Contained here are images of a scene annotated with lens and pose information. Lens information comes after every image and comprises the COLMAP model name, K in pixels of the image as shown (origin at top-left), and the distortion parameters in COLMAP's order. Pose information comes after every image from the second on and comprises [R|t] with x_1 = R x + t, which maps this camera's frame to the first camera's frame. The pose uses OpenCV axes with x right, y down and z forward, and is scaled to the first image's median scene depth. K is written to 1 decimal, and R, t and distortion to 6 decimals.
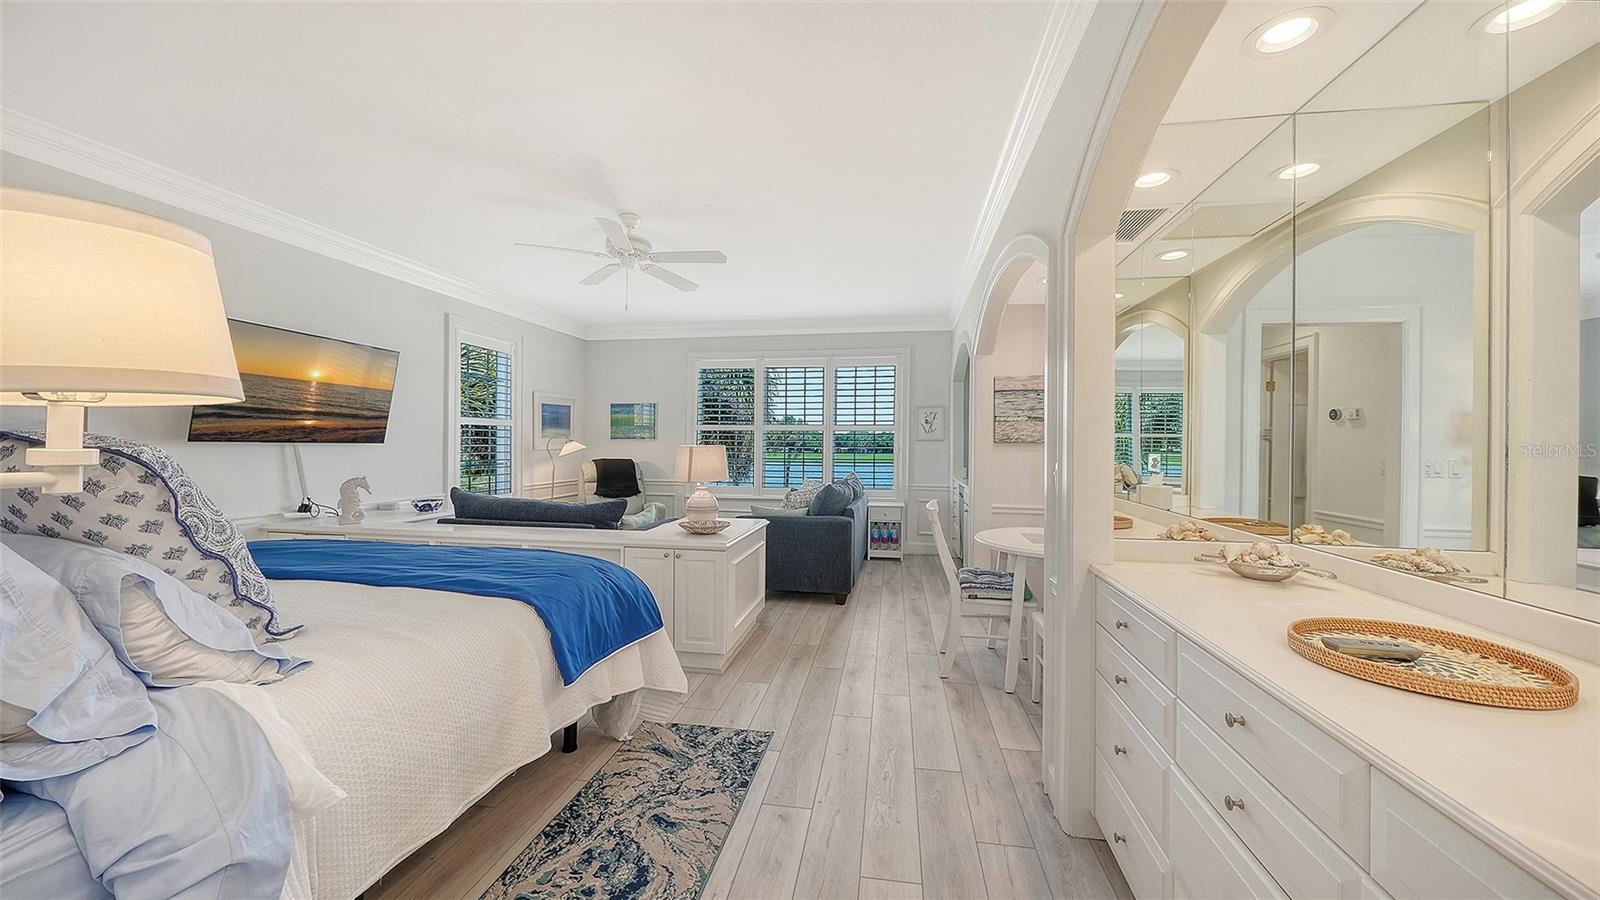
lens RADIAL K [[571.9, 0, 796.8], [0, 571.9, 455.7], [0, 0, 1]] dist [-0.000664, 0.000064]
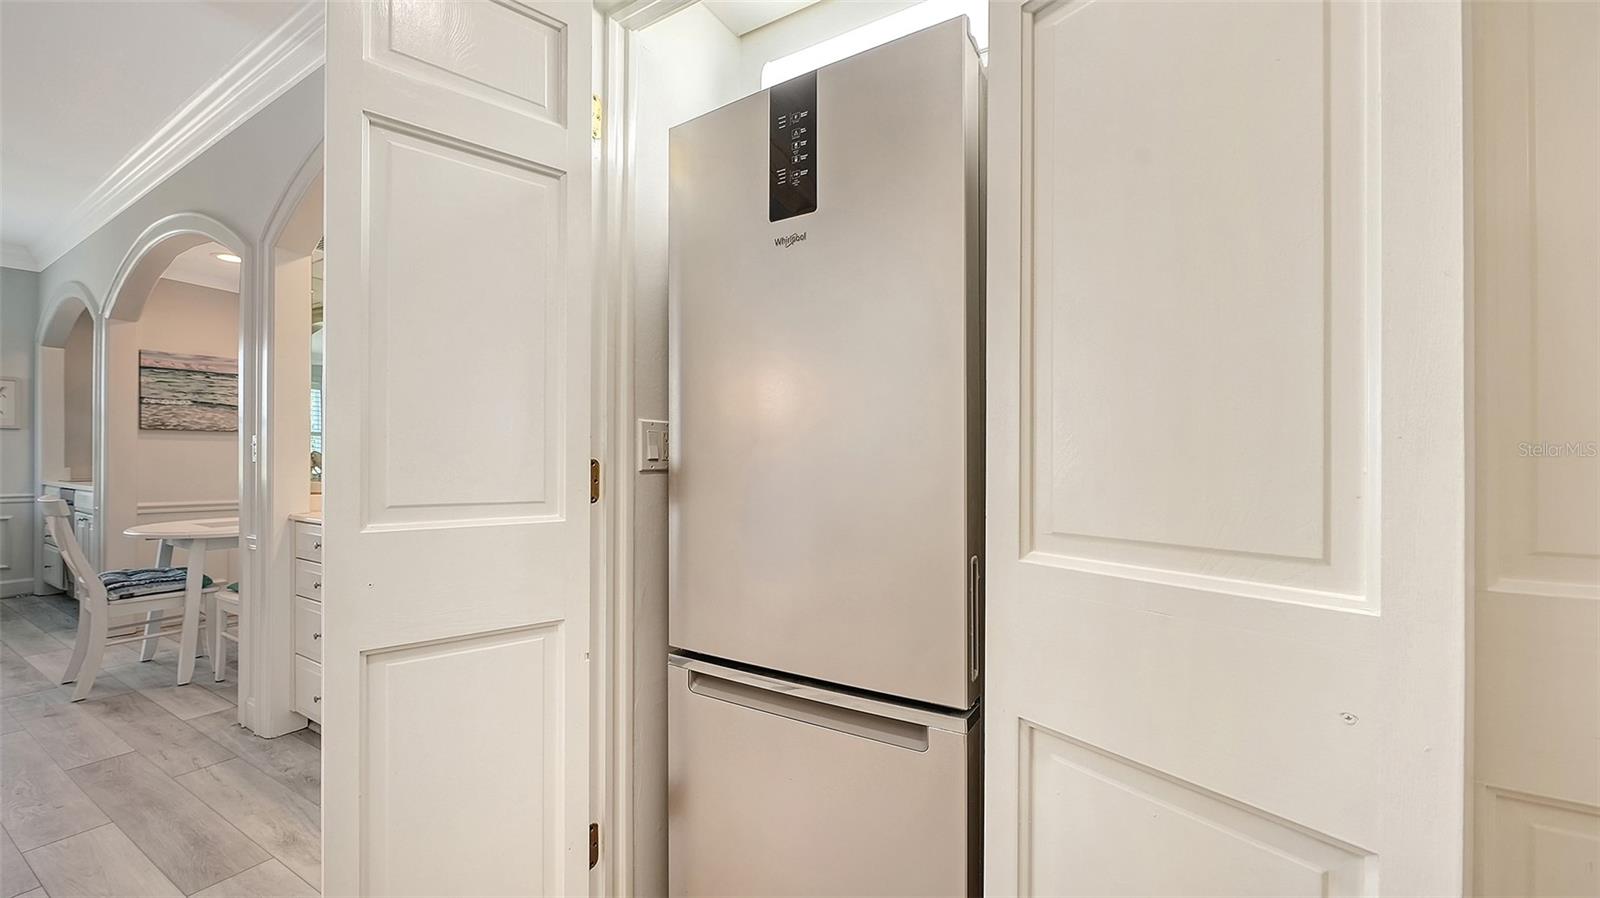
lens RADIAL K [[597.8, 0, 789.9], [0, 597.8, 448.6], [0, 0, 1]] dist [0.001107, 0.000214]
pose [[0.365115, 0.004645, 0.930951, -0.149009], [0.012985, 0.999865, -0.010082, 0.033350], [-0.930872, 0.015769, 0.365006, -0.243189]]
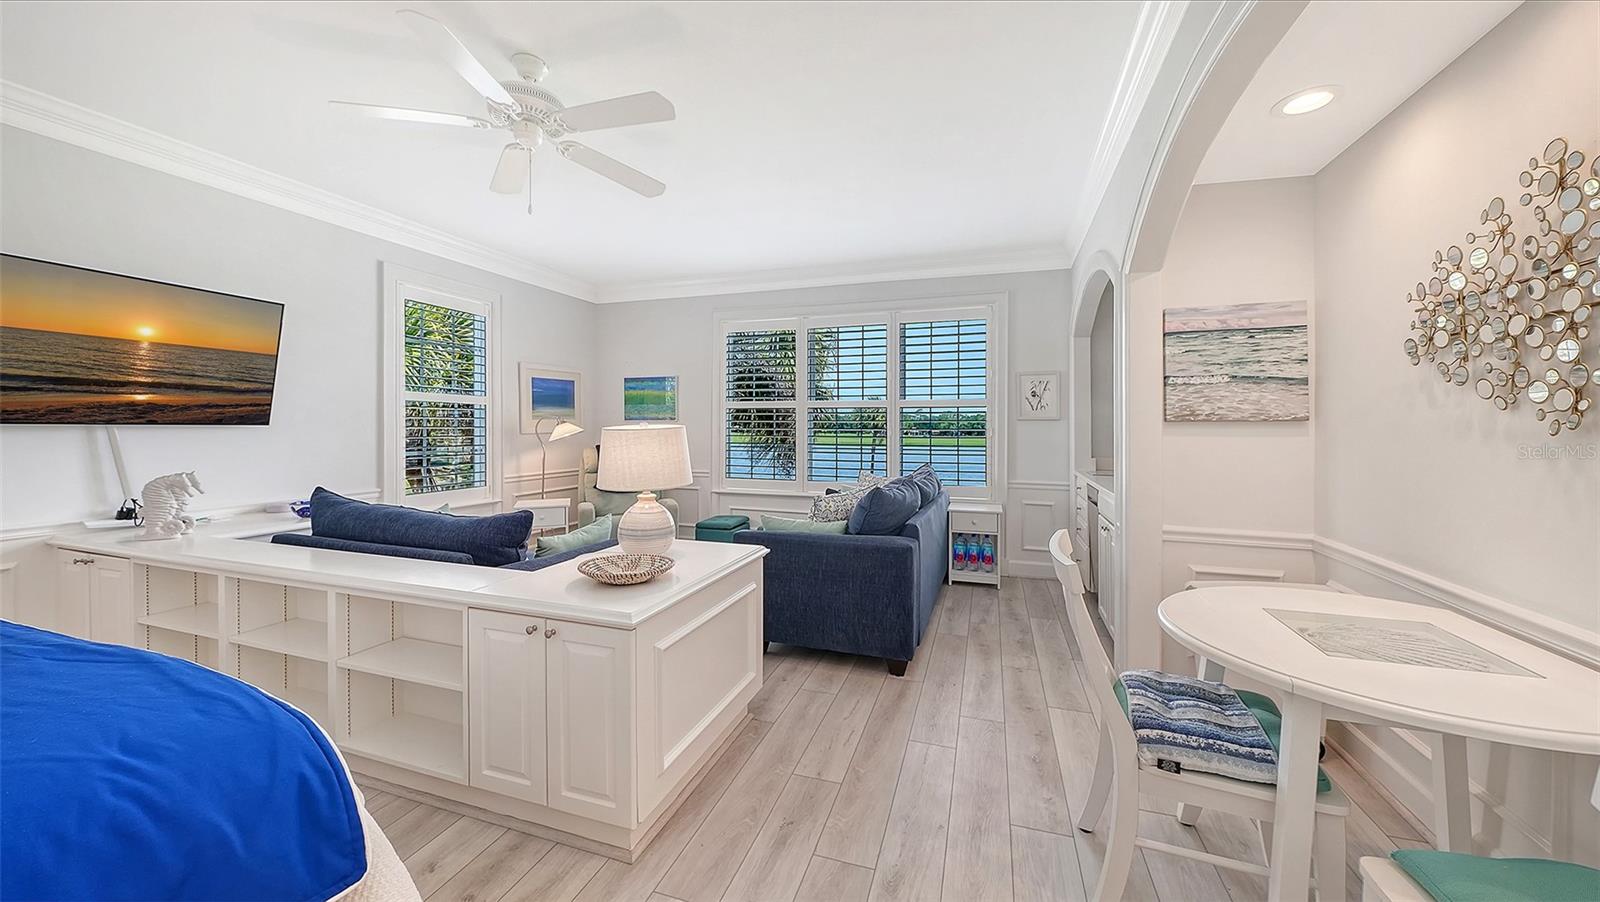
lens RADIAL K [[602.5, 0, 741.1], [0, 602.5, 423.7], [0, 0, 1]] dist [-0.005885, -0.000064]
pose [[0.975493, -0.003542, -0.220001, 0.071331], [-0.001808, 0.999708, -0.024115, -0.006020], [0.220022, 0.023921, 0.975201, 0.383253]]
